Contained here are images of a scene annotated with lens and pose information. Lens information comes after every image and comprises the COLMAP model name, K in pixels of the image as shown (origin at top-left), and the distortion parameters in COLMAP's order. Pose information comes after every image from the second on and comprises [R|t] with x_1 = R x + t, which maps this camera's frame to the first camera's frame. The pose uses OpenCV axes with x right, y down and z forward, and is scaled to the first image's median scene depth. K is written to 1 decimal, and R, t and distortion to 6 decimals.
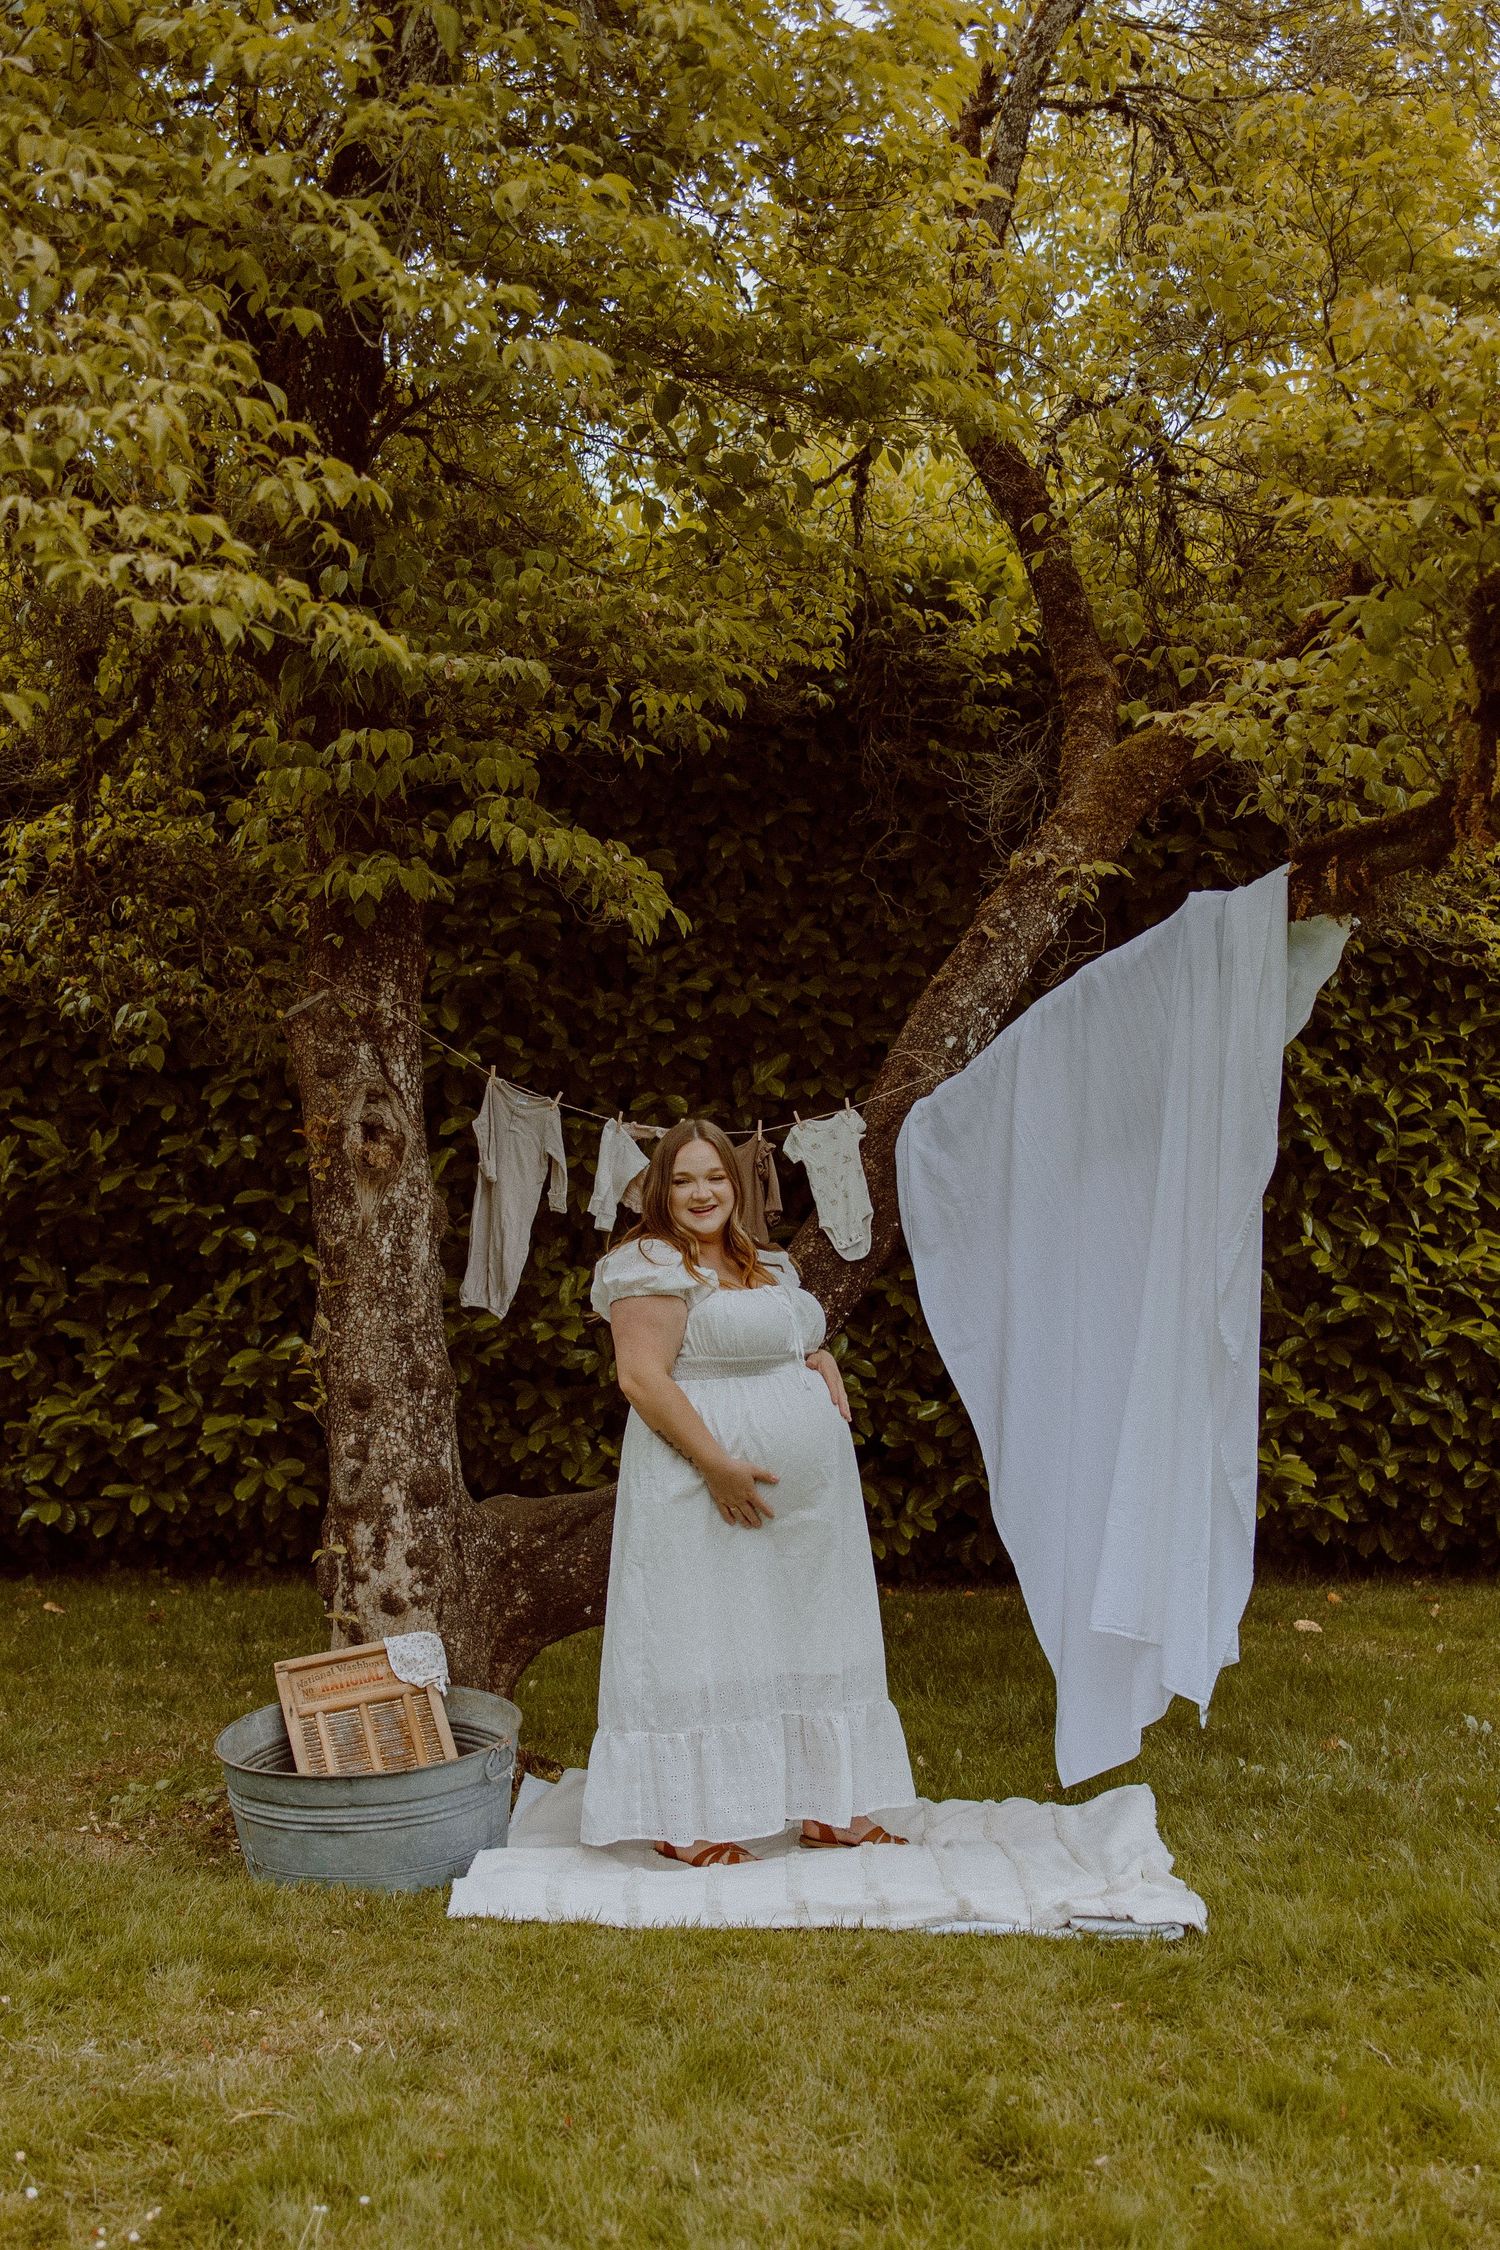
lens RADIAL K [[2515.6, 0, 823.4], [0, 2515.6, 1120.1], [0, 0, 1]] dist [-0.001790, 0.005280]
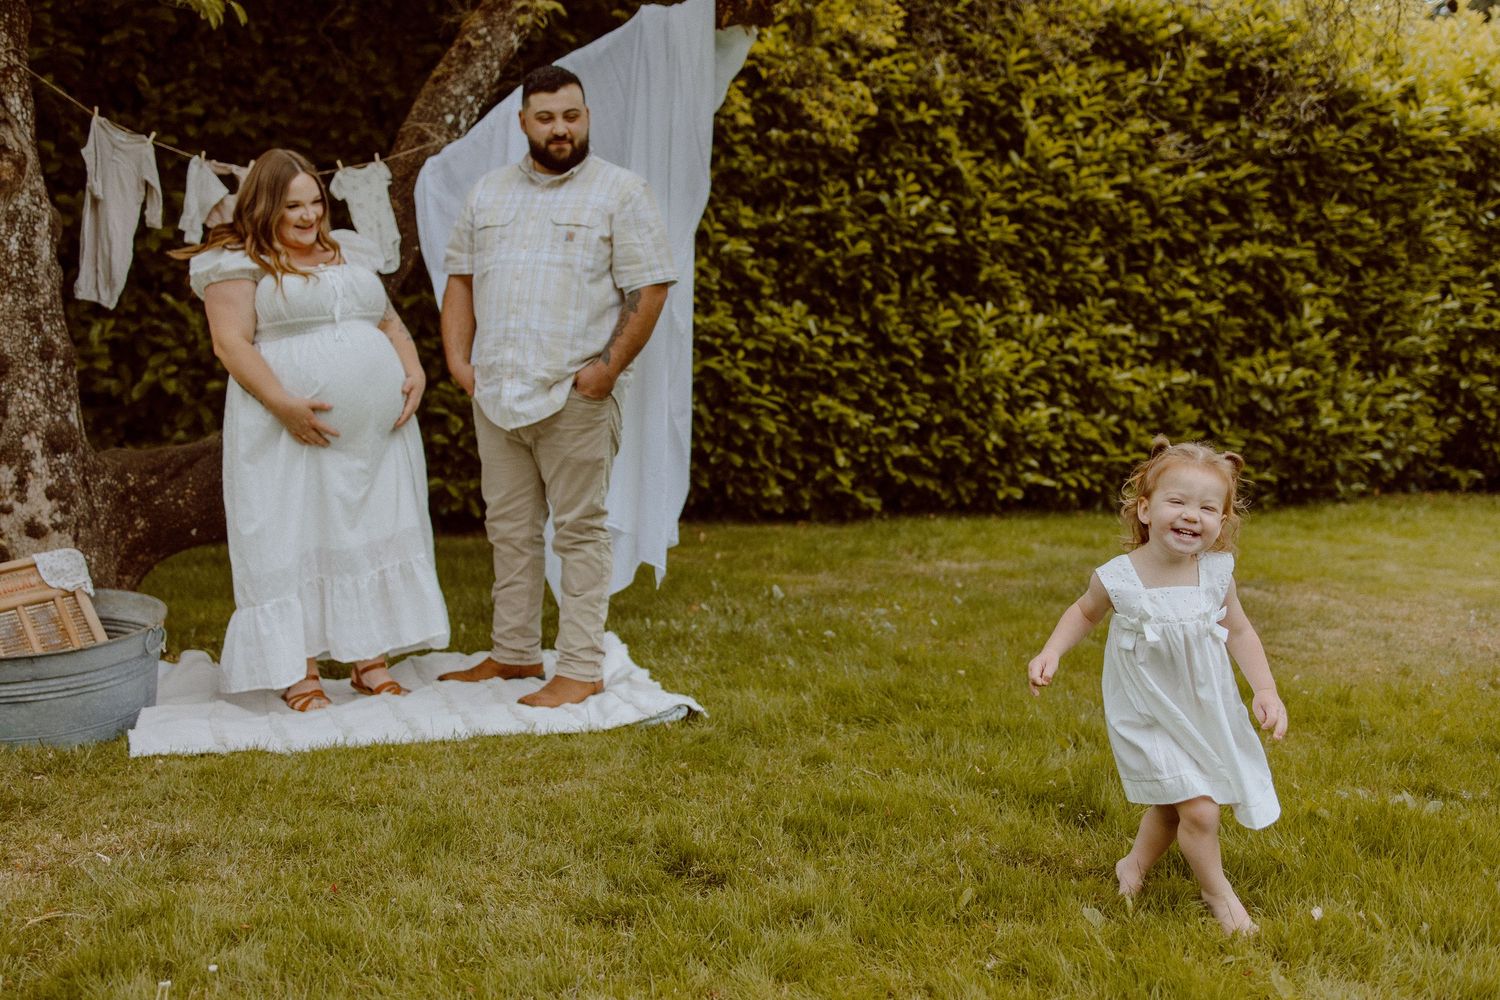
lens RADIAL K [[1490.3, 0, 751.9], [0, 1490.3, 447.0], [0, 0, 1]] dist [0.002460, 0.006882]
pose [[0.928051, -0.023096, 0.371736, -0.111811], [-0.011152, 0.995905, 0.089718, 0.078888], [-0.372286, -0.087408, 0.923993, 0.184643]]
